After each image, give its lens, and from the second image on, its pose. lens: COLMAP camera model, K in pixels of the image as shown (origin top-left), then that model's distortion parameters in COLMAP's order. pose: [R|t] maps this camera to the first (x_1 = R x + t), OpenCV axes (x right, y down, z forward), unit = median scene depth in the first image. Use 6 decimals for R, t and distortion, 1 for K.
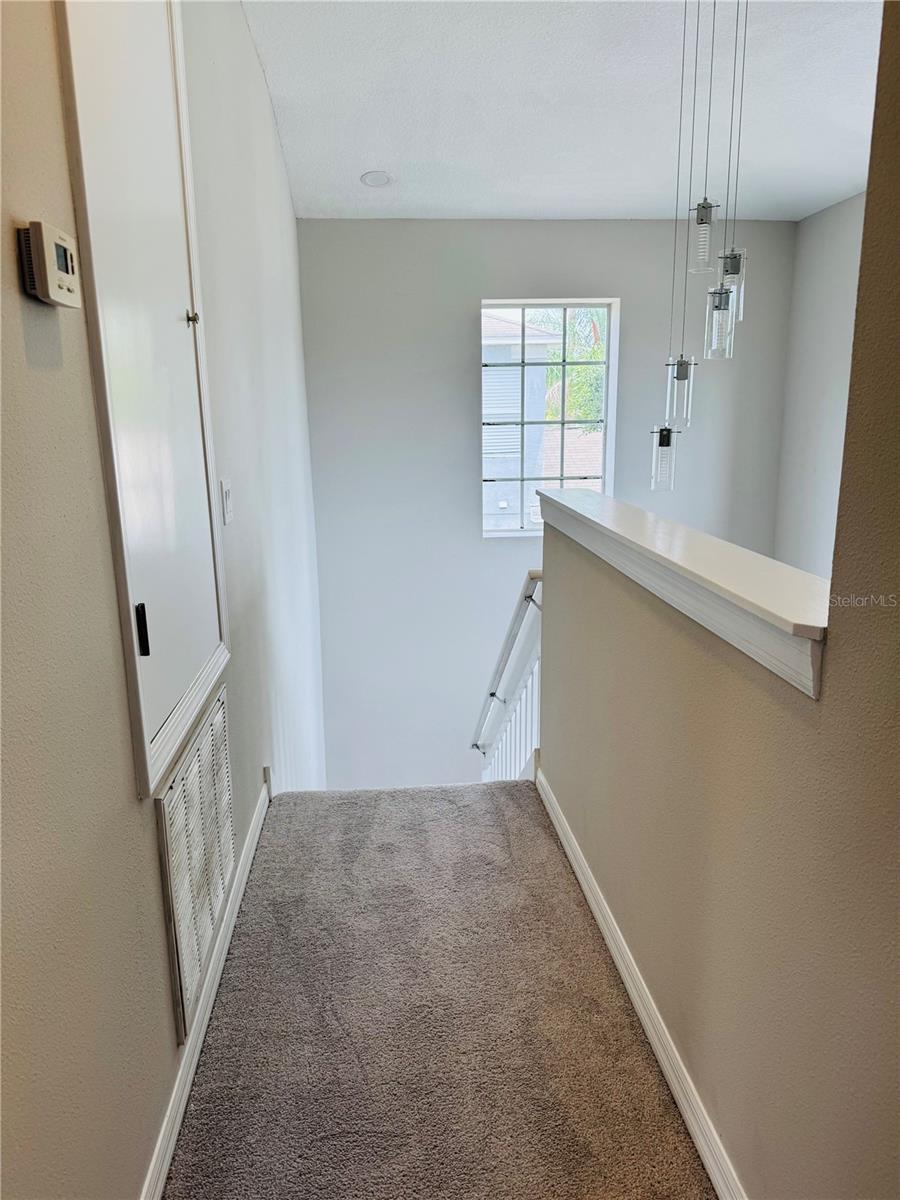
lens RADIAL K [[855.8, 0, 450.0], [0, 855.8, 600.0], [0, 0, 1]] dist [0.078767, -0.003052]
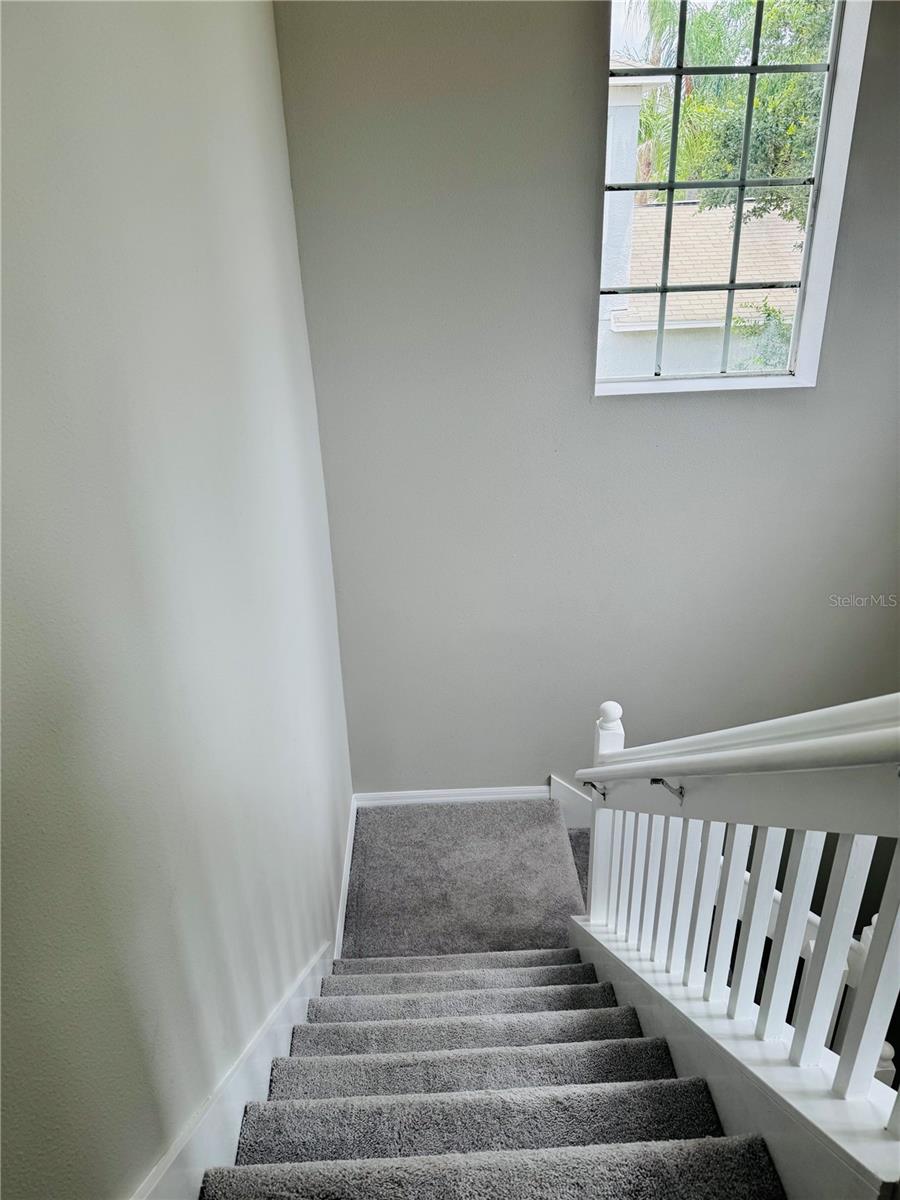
lens RADIAL K [[840.8, 0, 450.0], [0, 840.8, 600.0], [0, 0, 1]] dist [-0.004320, -0.011747]
pose [[0.998597, 0.011442, -0.051707, -0.030540], [0.001048, 0.971920, 0.235309, -0.070240], [0.052947, -0.235033, 0.970544, 0.390004]]
